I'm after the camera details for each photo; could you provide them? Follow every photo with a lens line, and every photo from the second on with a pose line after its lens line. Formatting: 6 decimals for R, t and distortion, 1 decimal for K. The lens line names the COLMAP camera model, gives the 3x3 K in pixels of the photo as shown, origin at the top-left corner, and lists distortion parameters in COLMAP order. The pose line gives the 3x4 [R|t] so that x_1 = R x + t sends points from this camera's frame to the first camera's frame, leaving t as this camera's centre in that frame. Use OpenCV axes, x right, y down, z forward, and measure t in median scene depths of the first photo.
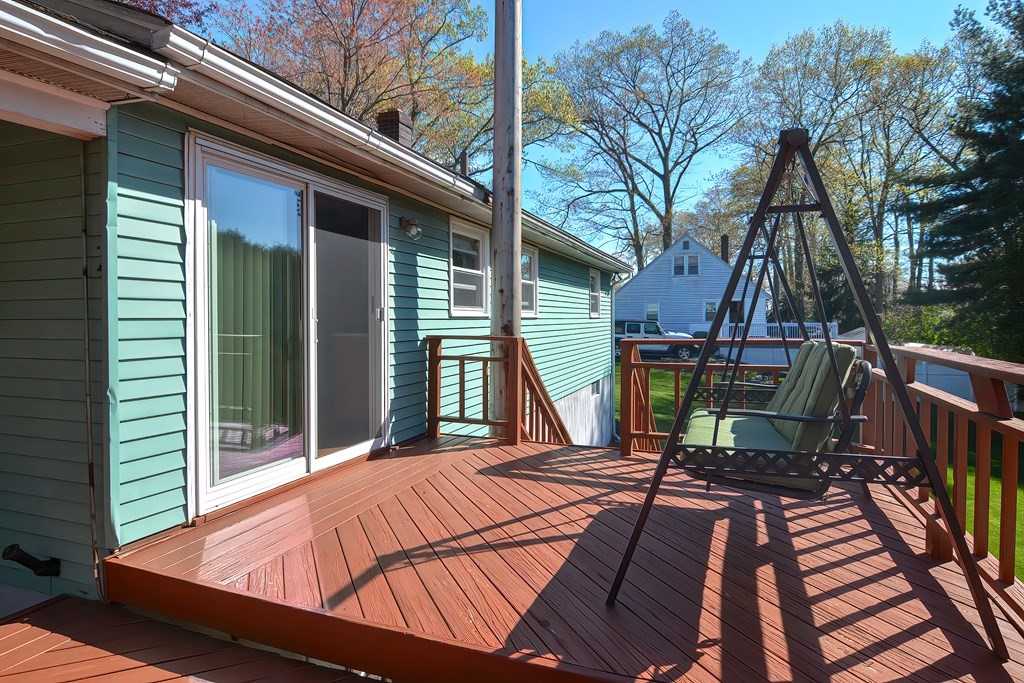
lens RADIAL K [[589.1, 0, 512.8], [0, 589.1, 330.1], [0, 0, 1]] dist [0.028304, -0.027237]
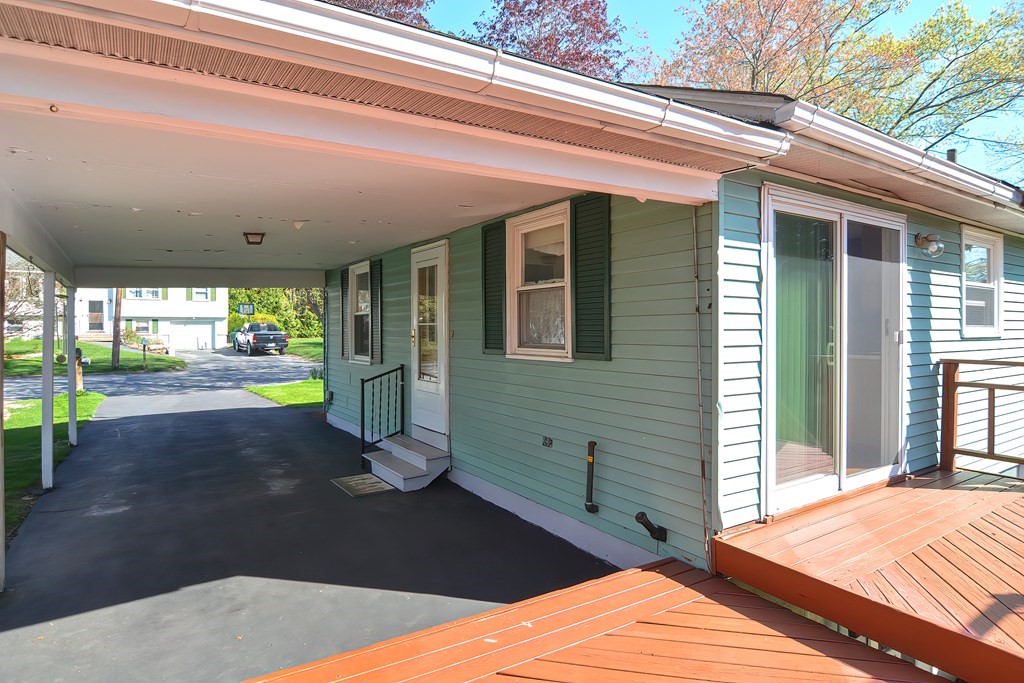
lens RADIAL K [[569.0, 0, 512.0], [0, 569.0, 341.5], [0, 0, 1]] dist [-0.001567, -0.001464]
pose [[0.805230, 0.010807, -0.592865, -0.220599], [-0.010686, 0.999936, 0.003714, -0.019924], [0.592867, 0.003345, 0.805294, -0.154127]]
